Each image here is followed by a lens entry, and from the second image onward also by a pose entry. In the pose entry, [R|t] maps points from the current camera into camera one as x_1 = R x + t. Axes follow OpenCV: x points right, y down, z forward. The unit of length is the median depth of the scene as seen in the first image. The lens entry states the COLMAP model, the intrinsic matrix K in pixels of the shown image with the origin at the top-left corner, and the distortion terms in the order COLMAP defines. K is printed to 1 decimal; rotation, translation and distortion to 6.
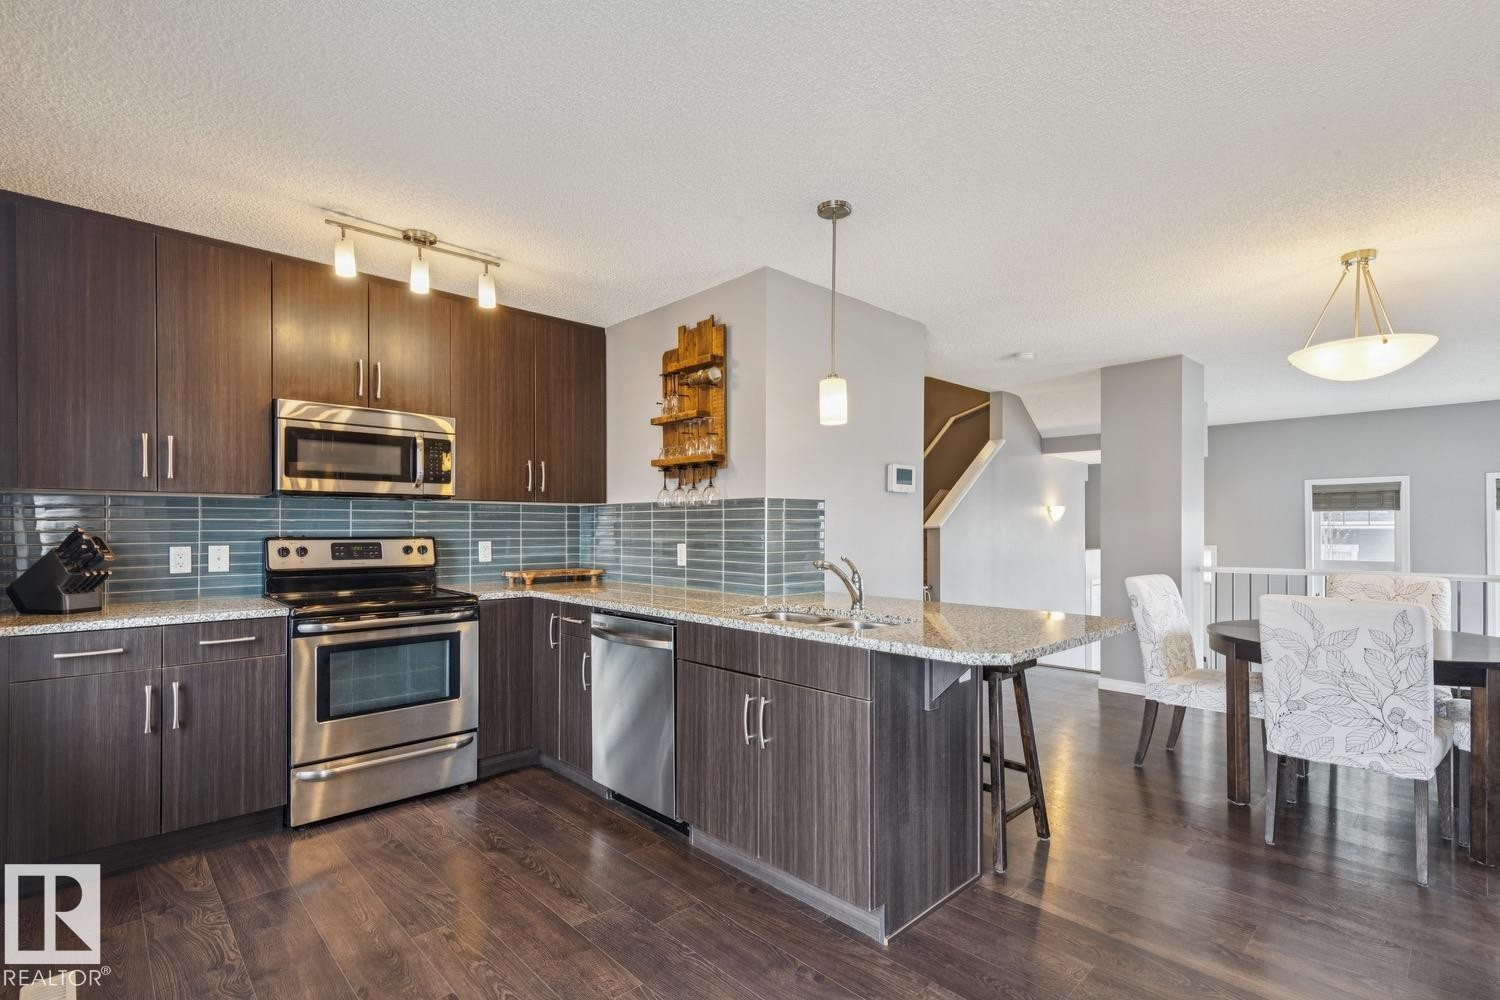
lens RADIAL K [[684.5, 0, 750.5], [0, 684.5, 522.1], [0, 0, 1]] dist [0.003384, 0.000143]
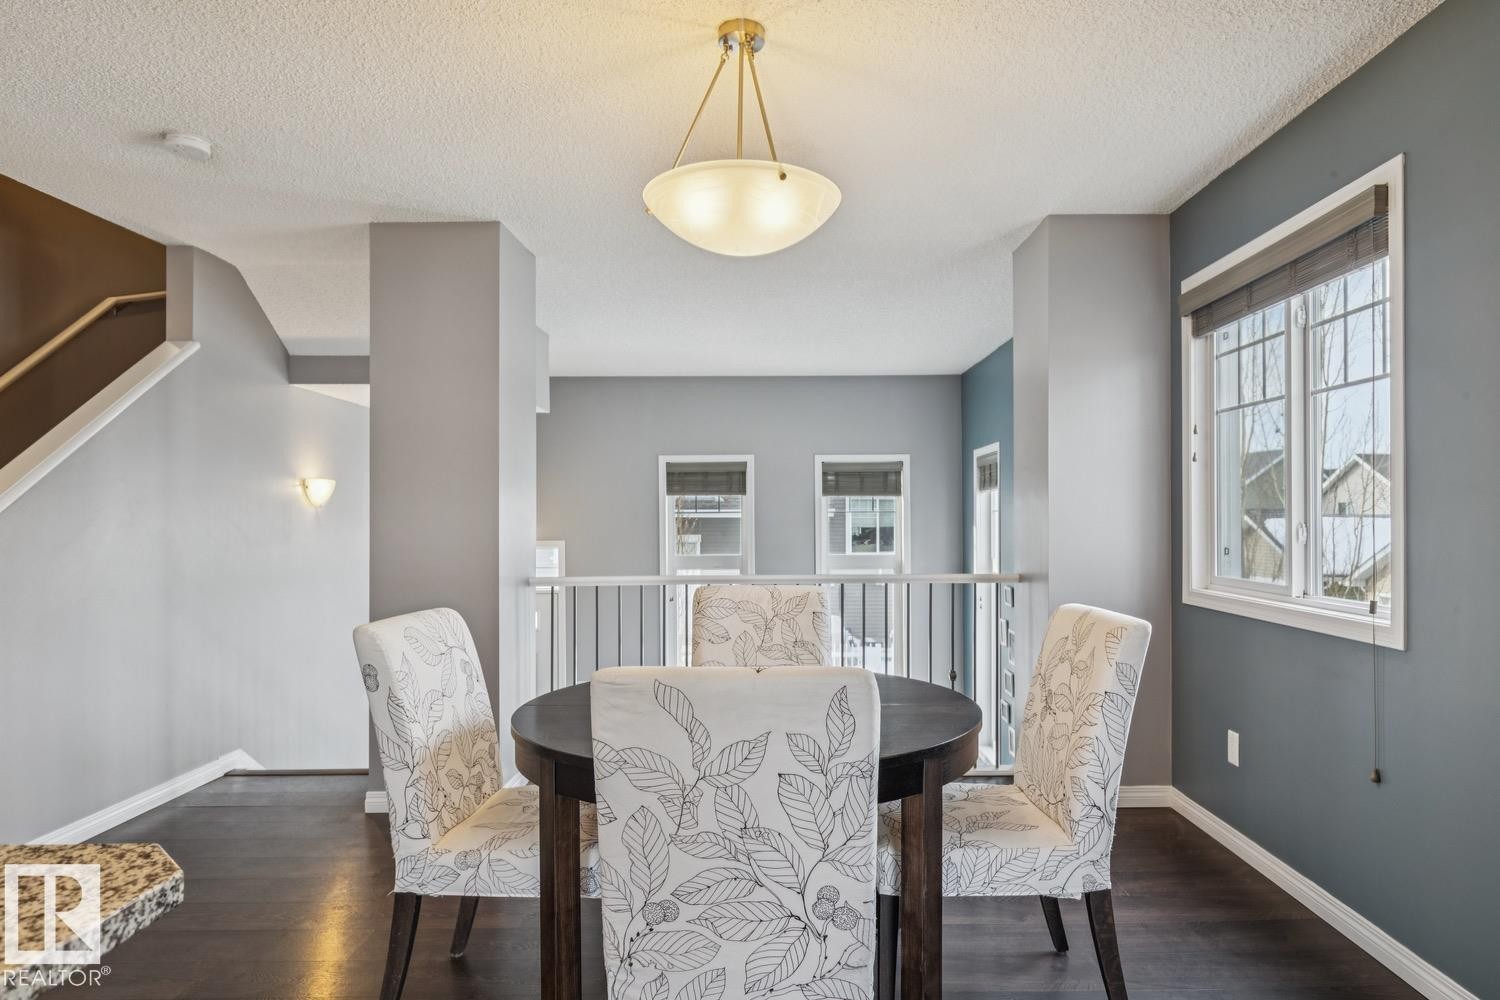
lens RADIAL K [[914.5, 0, 777.0], [0, 914.5, 517.8], [0, 0, 1]] dist [0.001240, -0.000671]
pose [[0.687788, -0.004696, 0.725897, 0.212885], [-0.000393, 0.999977, 0.006841, 0.004545], [-0.725912, -0.004991, 0.687770, 0.274304]]
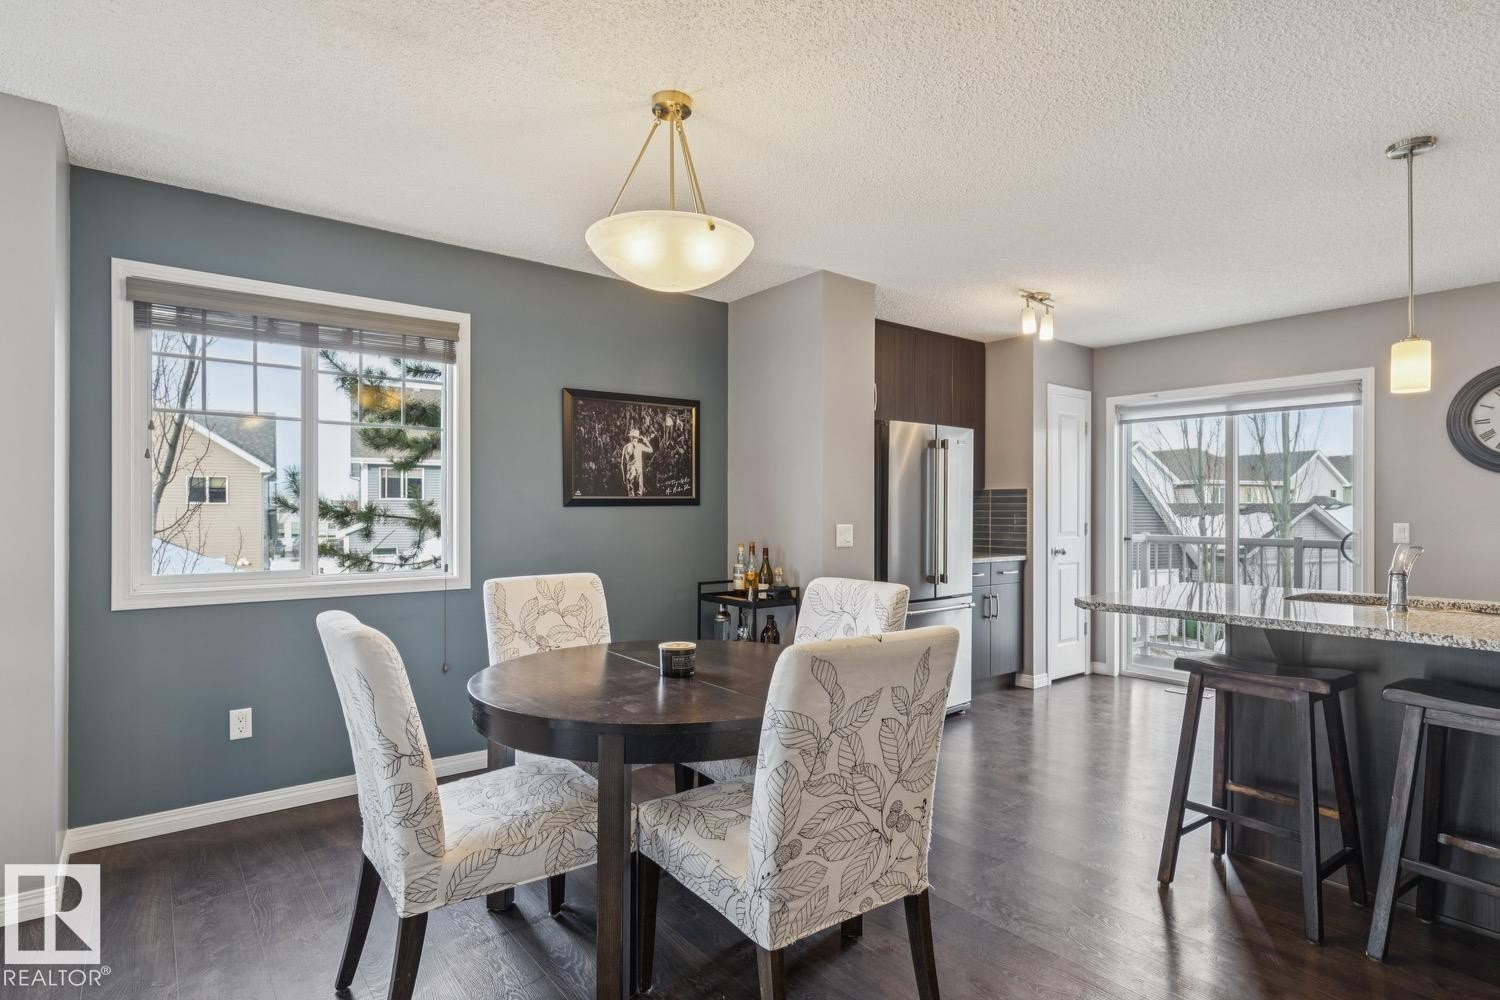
lens RADIAL K [[755.5, 0, 747.6], [0, 755.5, 515.0], [0, 0, 1]] dist [-0.000303, -0.000194]
pose [[-0.994728, 0.001475, 0.102541, 0.439816], [0.000792, 0.999977, -0.006702, 0.012265], [-0.102549, -0.006586, -0.994706, 1.013351]]
